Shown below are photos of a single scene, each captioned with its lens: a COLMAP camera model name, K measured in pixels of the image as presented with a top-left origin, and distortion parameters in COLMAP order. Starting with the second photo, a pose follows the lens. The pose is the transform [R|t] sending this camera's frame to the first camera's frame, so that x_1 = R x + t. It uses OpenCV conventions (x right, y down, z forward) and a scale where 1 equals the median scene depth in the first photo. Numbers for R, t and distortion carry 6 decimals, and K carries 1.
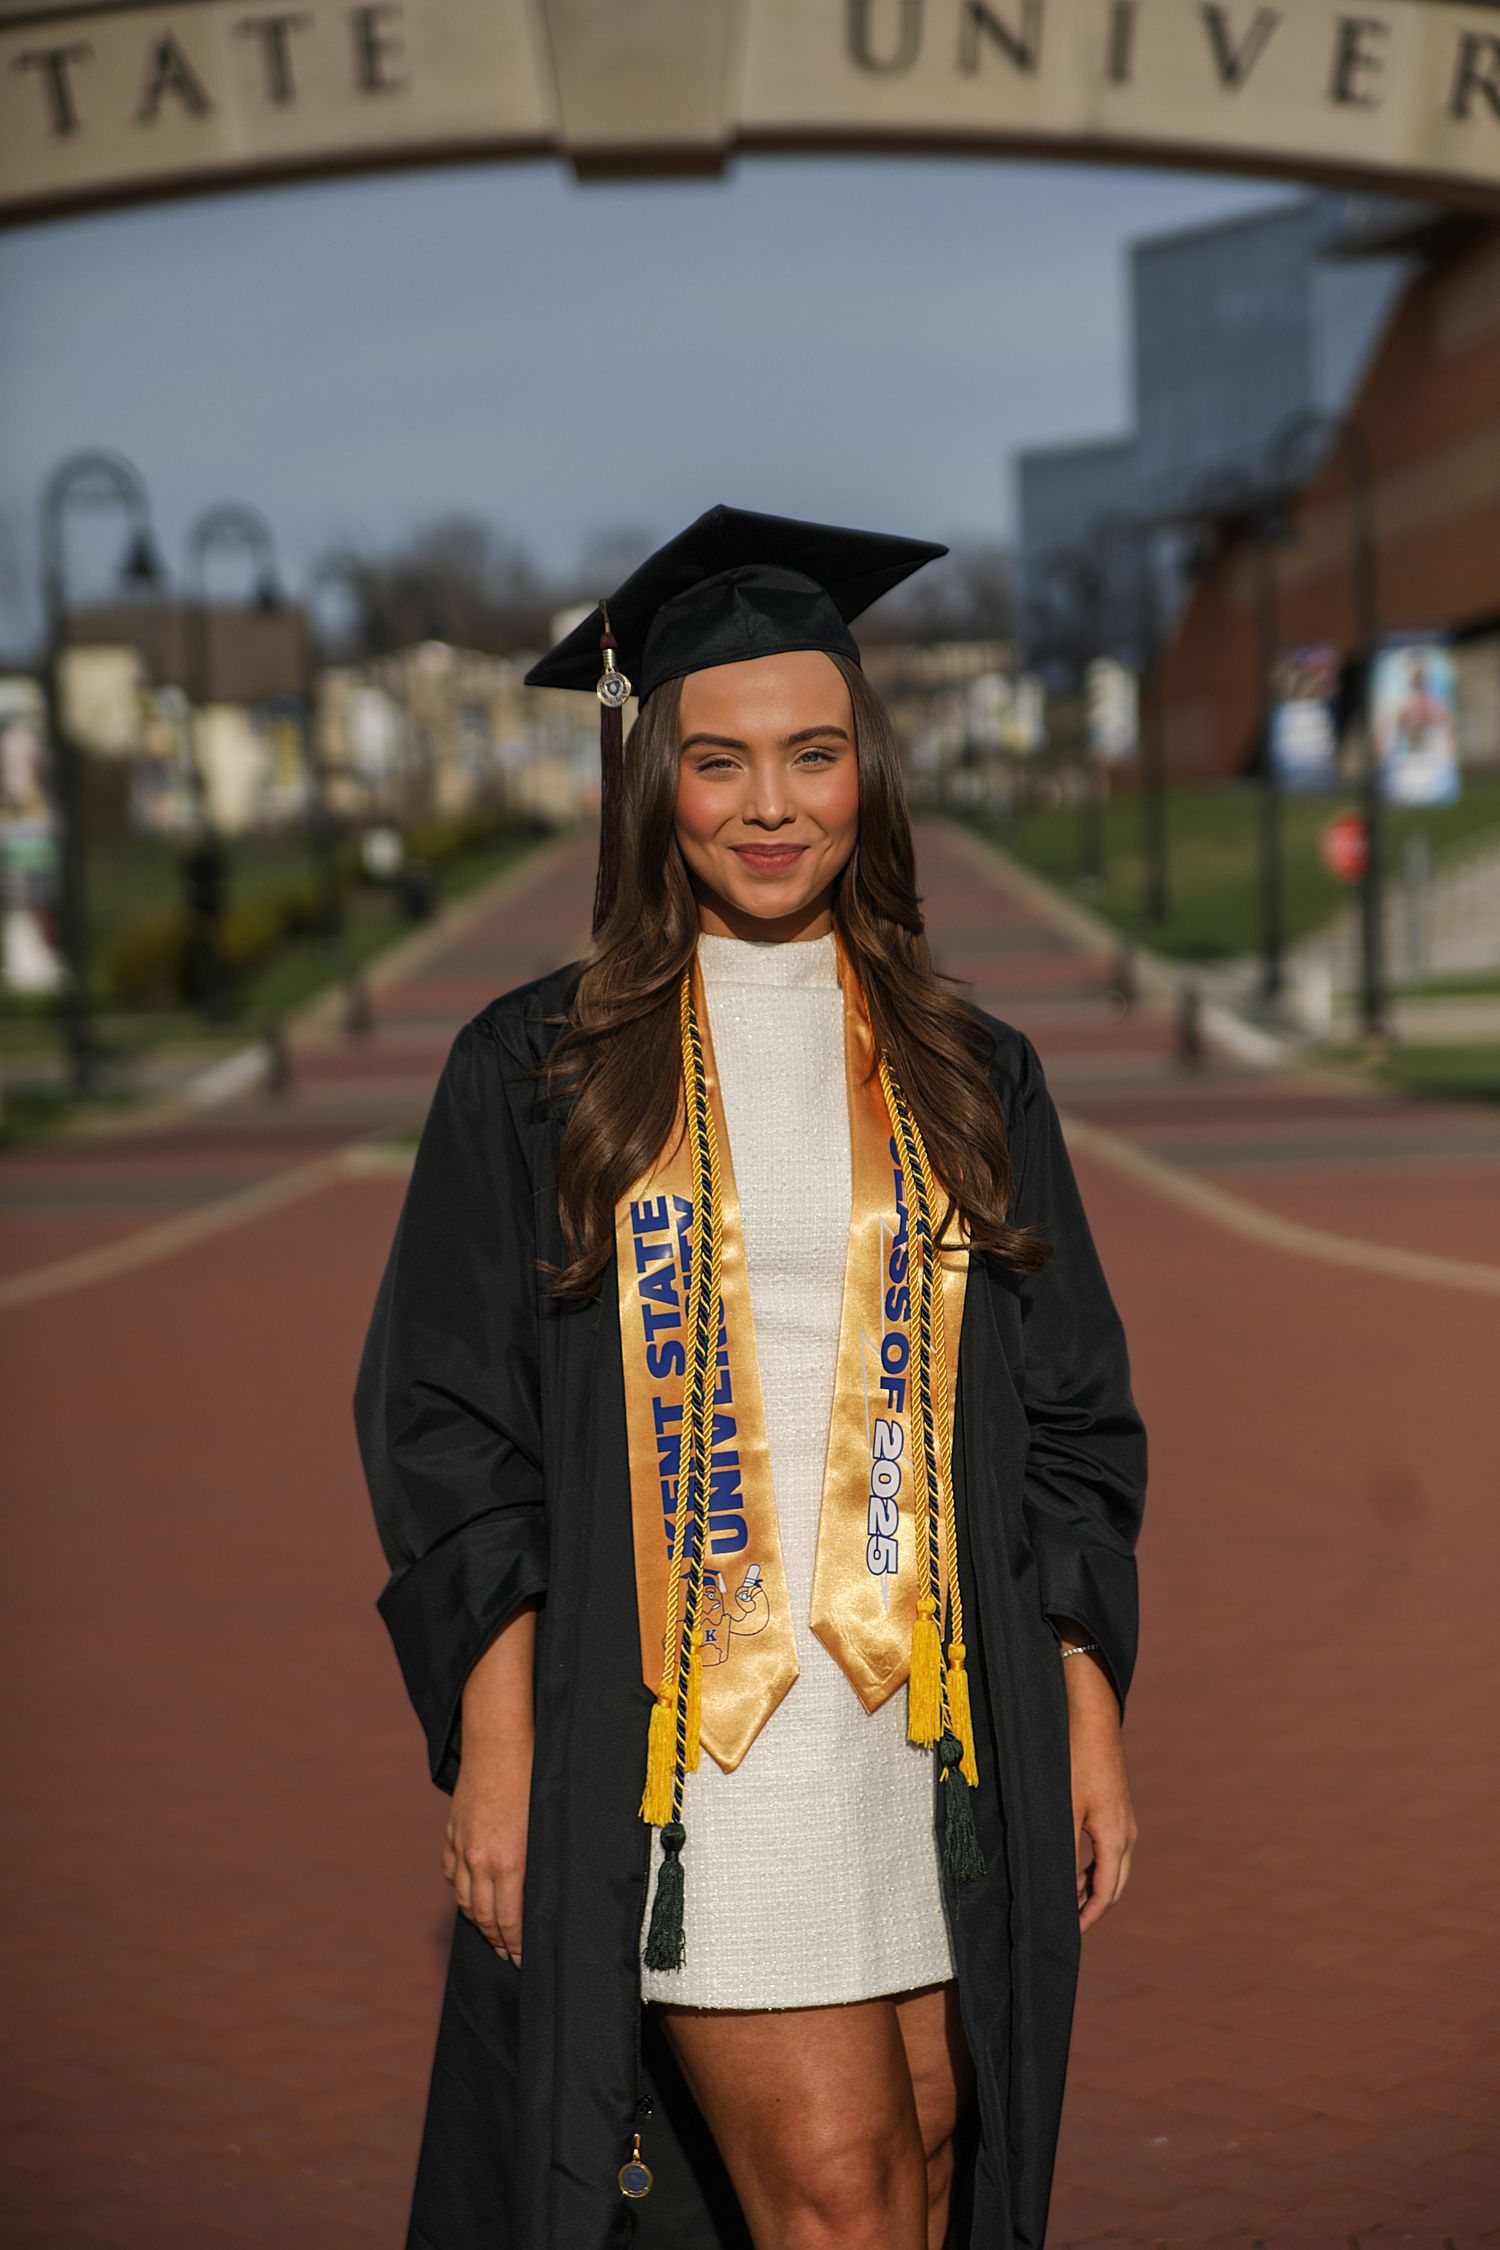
lens RADIAL K [[4279.9, 0, 750.0], [0, 4279.9, 1125.0], [0, 0, 1]] dist [-0.026459, -0.045003]
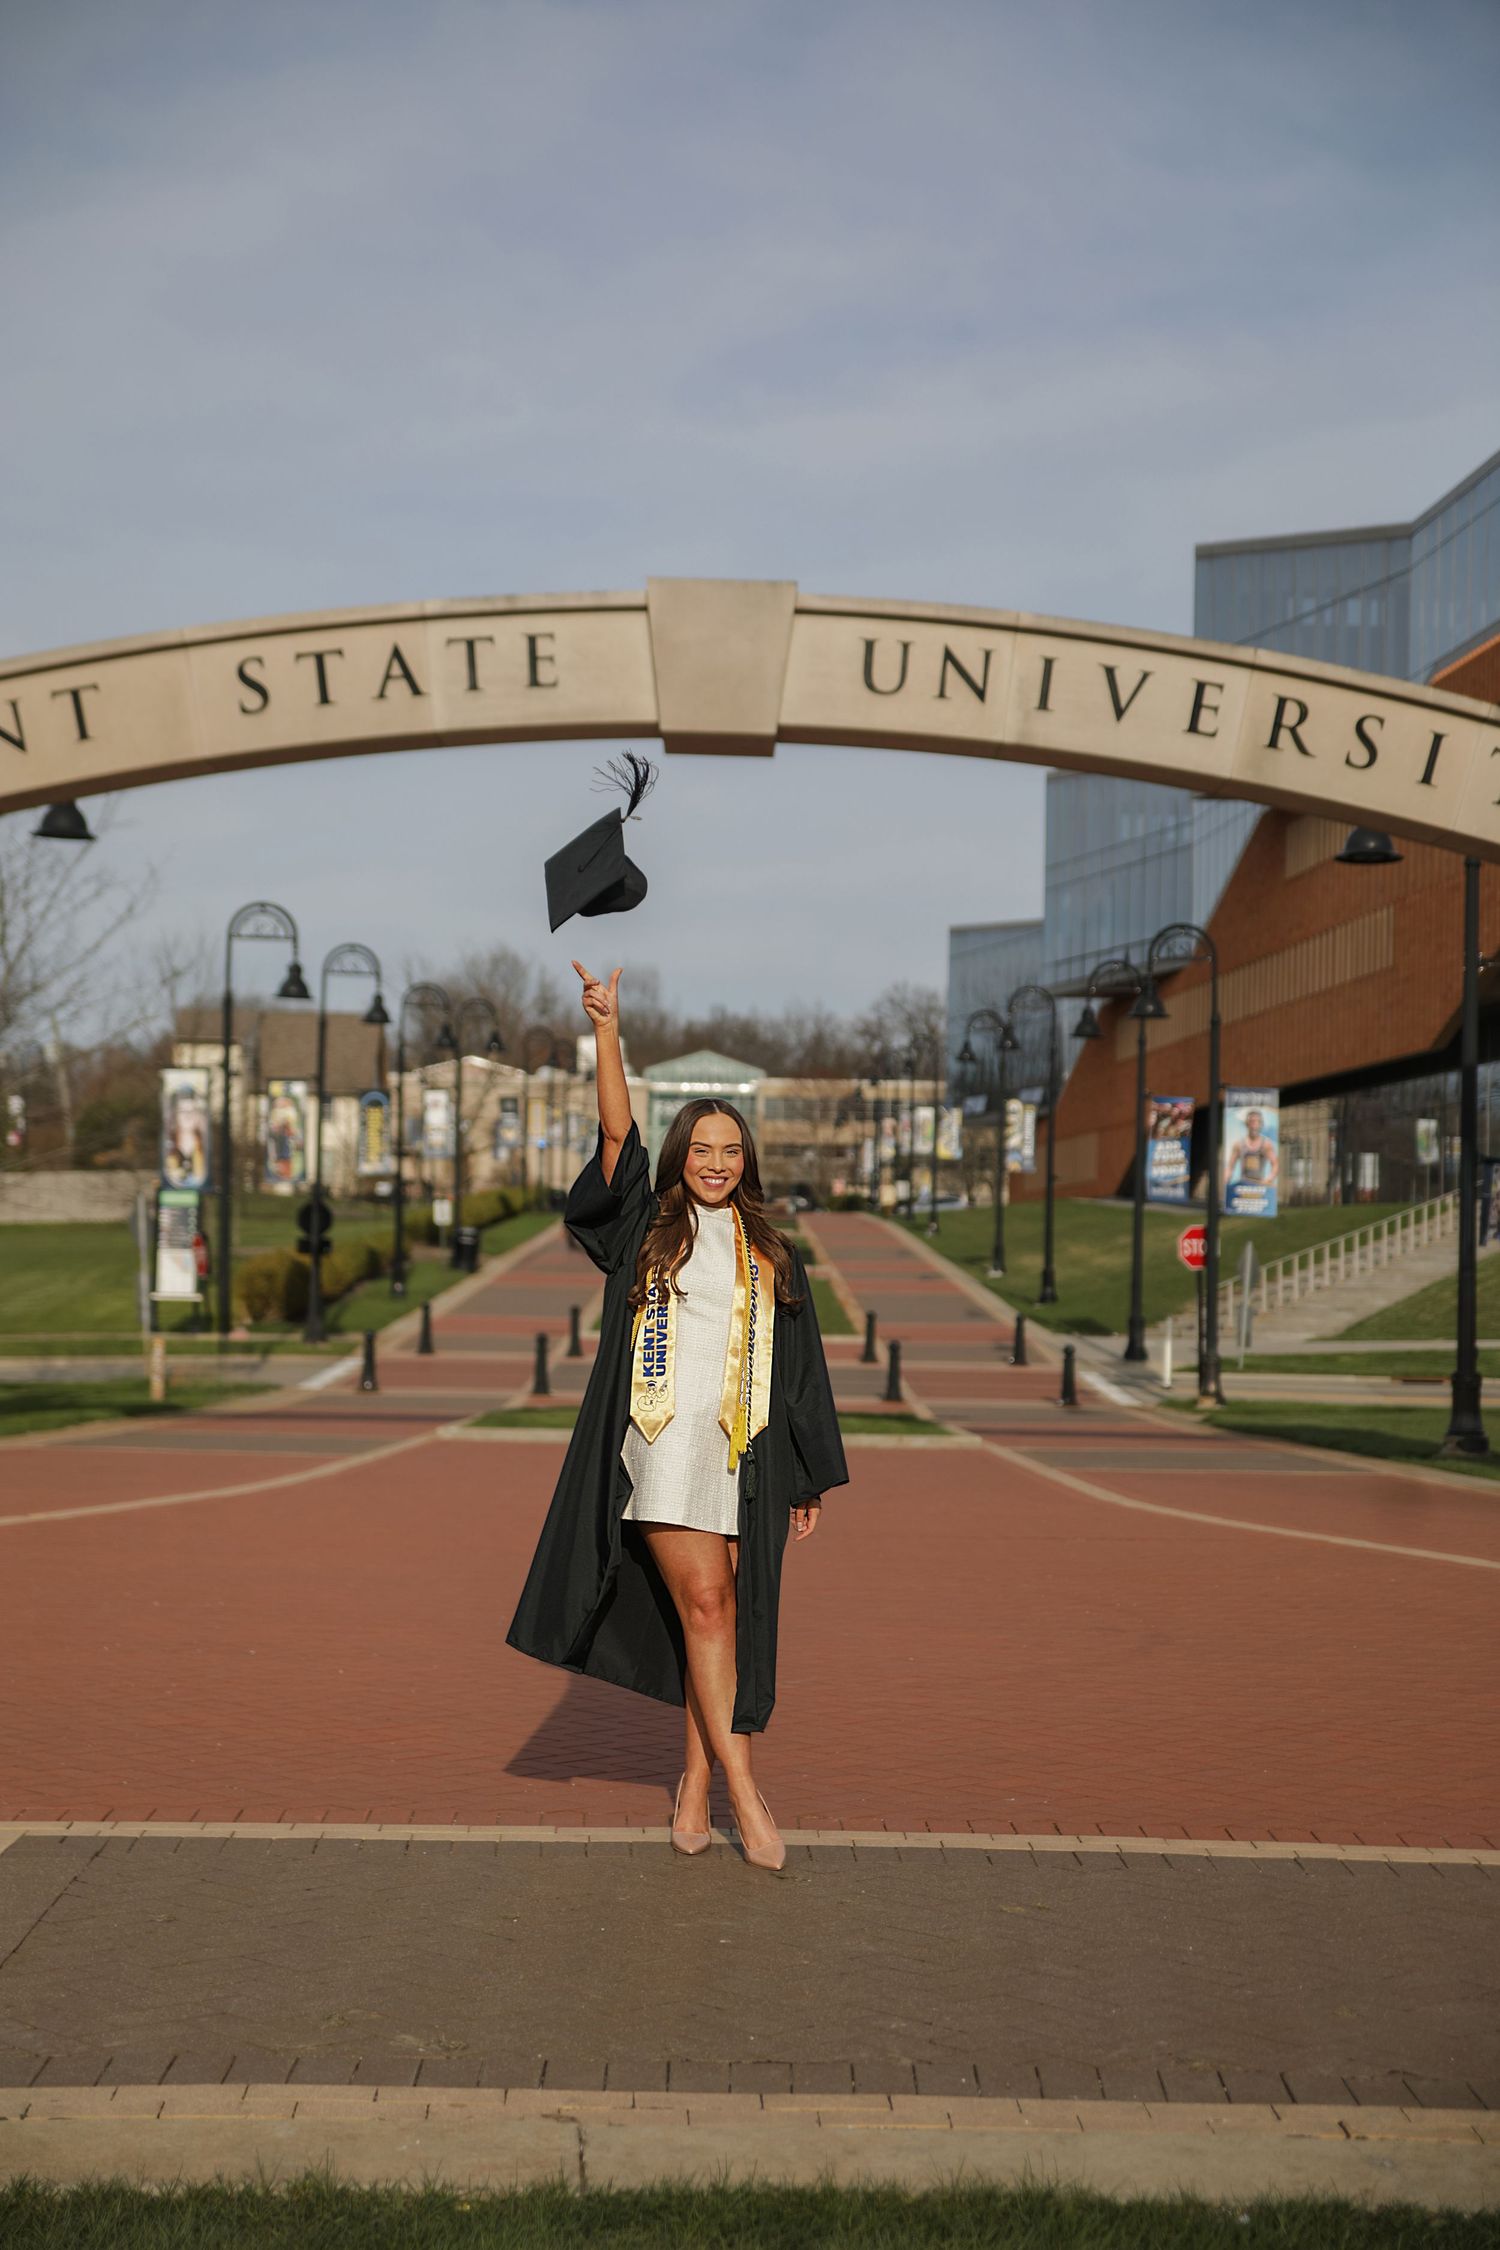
lens RADIAL K [[3730.6, 0, 750.0], [0, 3730.6, 1125.0], [0, 0, 1]] dist [-0.000273, 0.000185]
pose [[0.998480, 0.055071, 0.002206, 0.001753], [-0.054618, 0.994043, -0.094315, 0.010477], [-0.007387, 0.094051, 0.995540, -0.117823]]
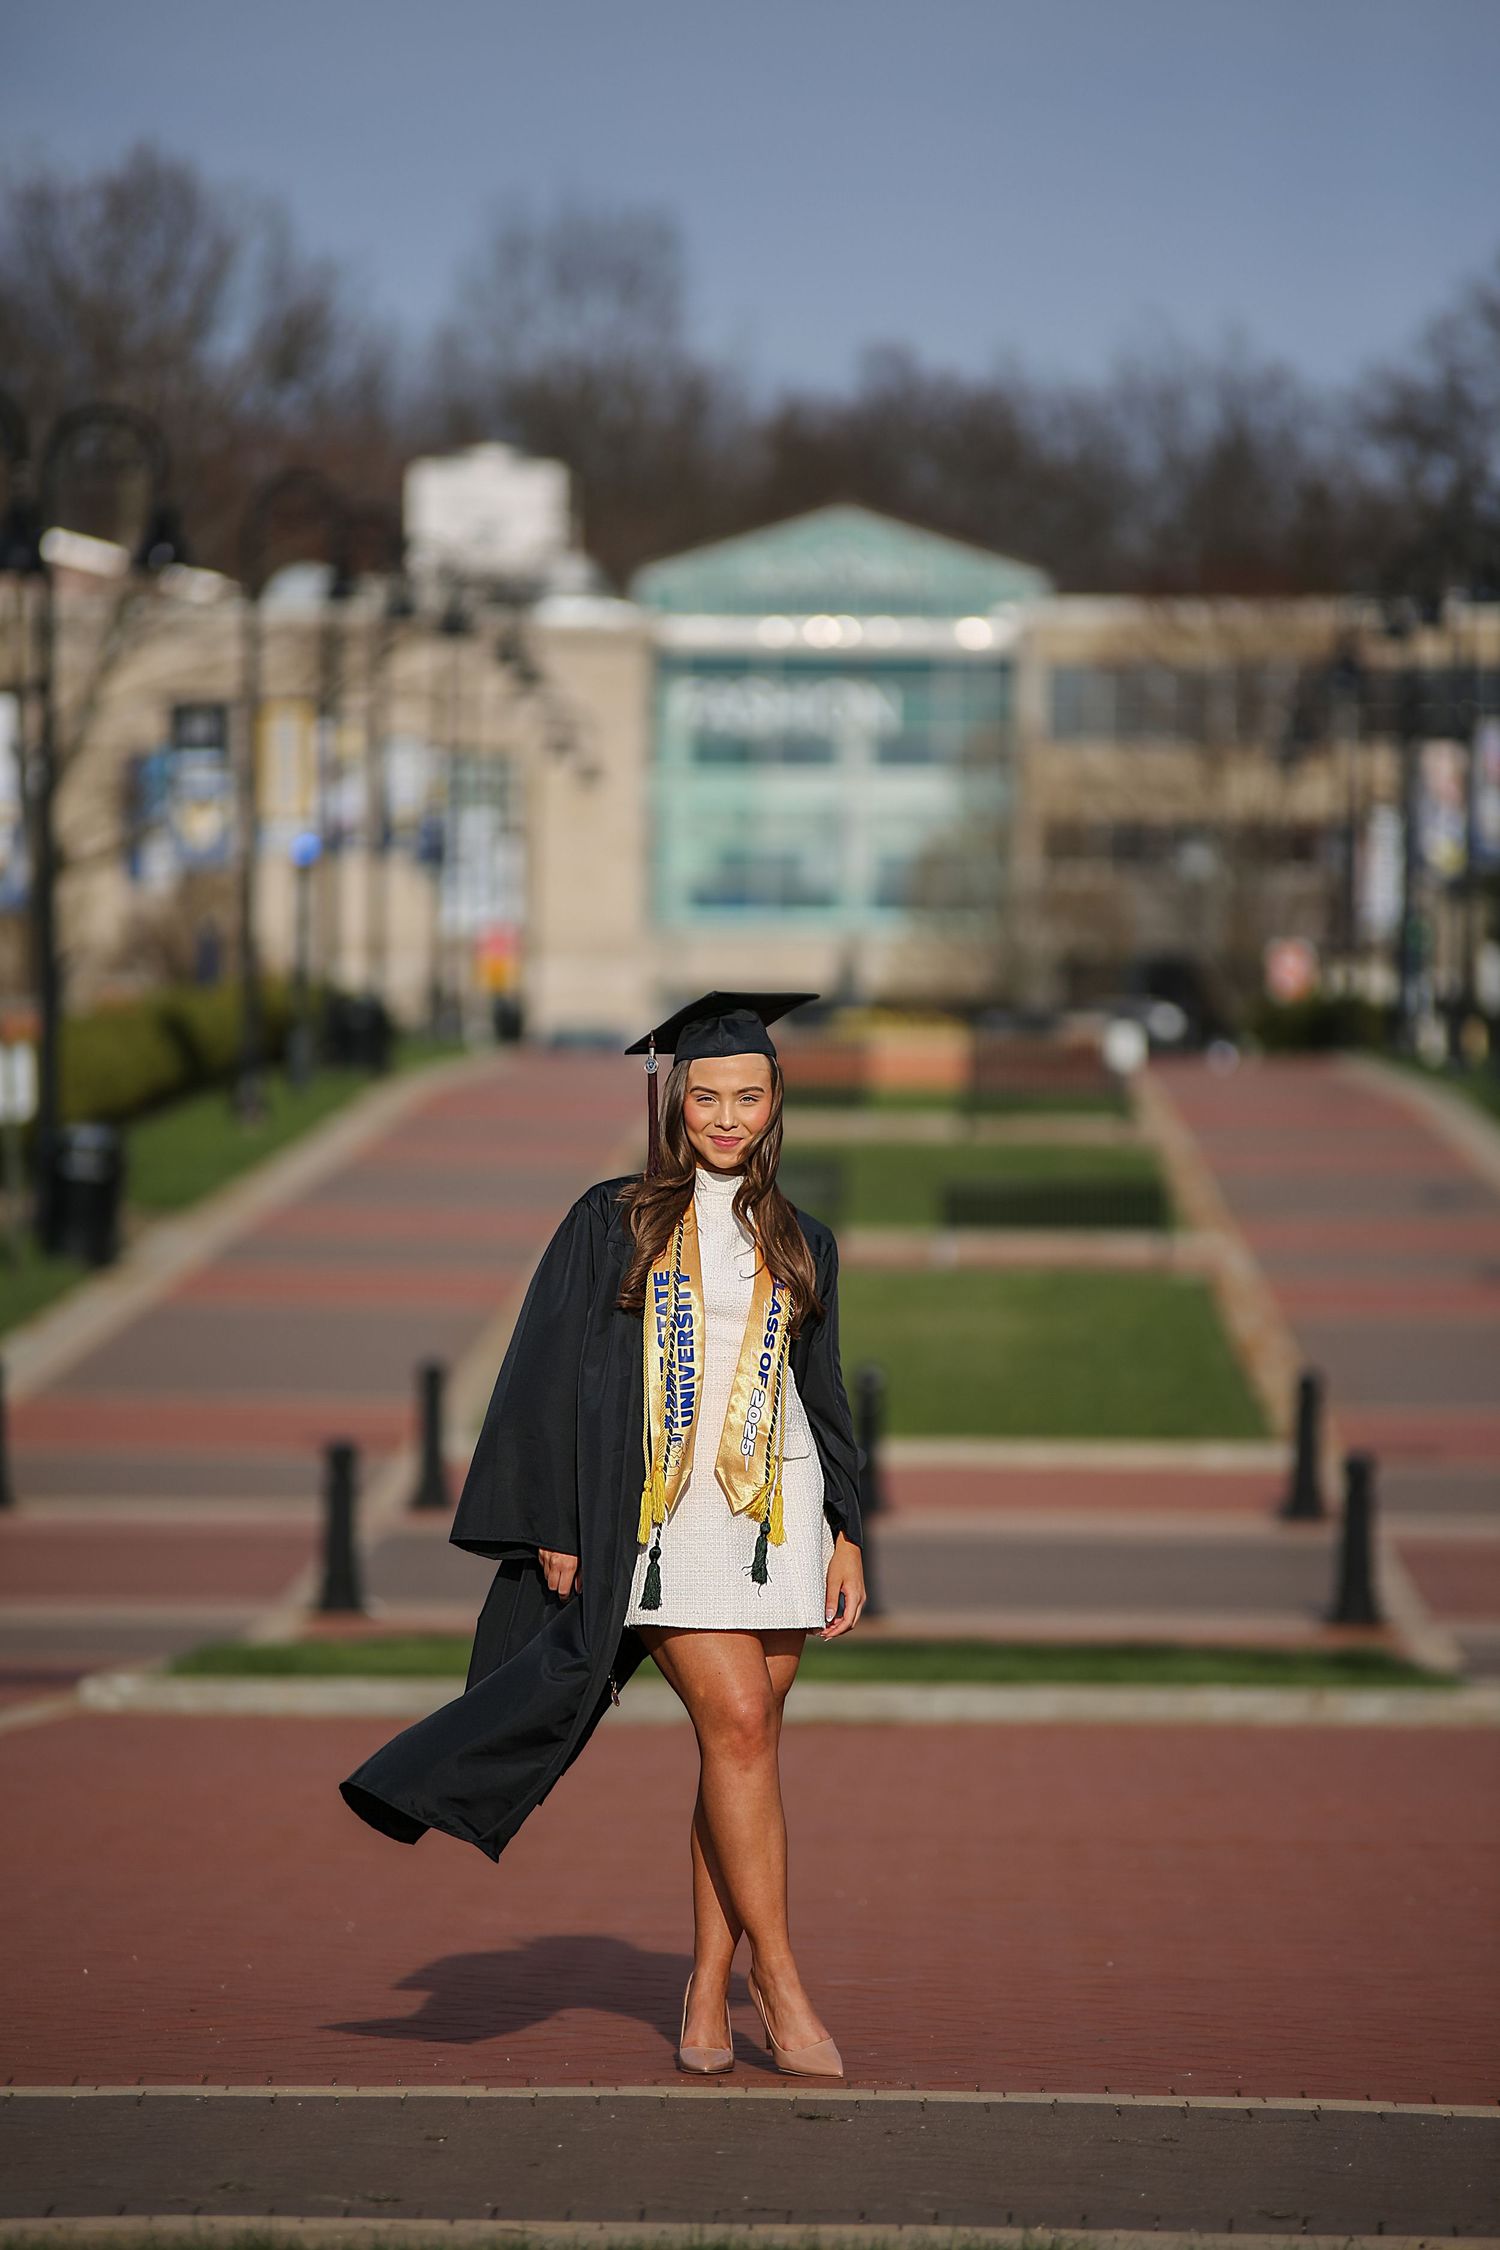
lens RADIAL K [[13307.2, 0, 750.0], [0, 13307.2, 1125.0], [0, 0, 1]] dist [2.387174, 1.408667]
pose [[0.998828, 0.045460, -0.016591, 0.004249], [-0.046433, 0.996874, -0.063917, 0.015182], [0.013633, 0.064613, 0.997817, -0.205997]]
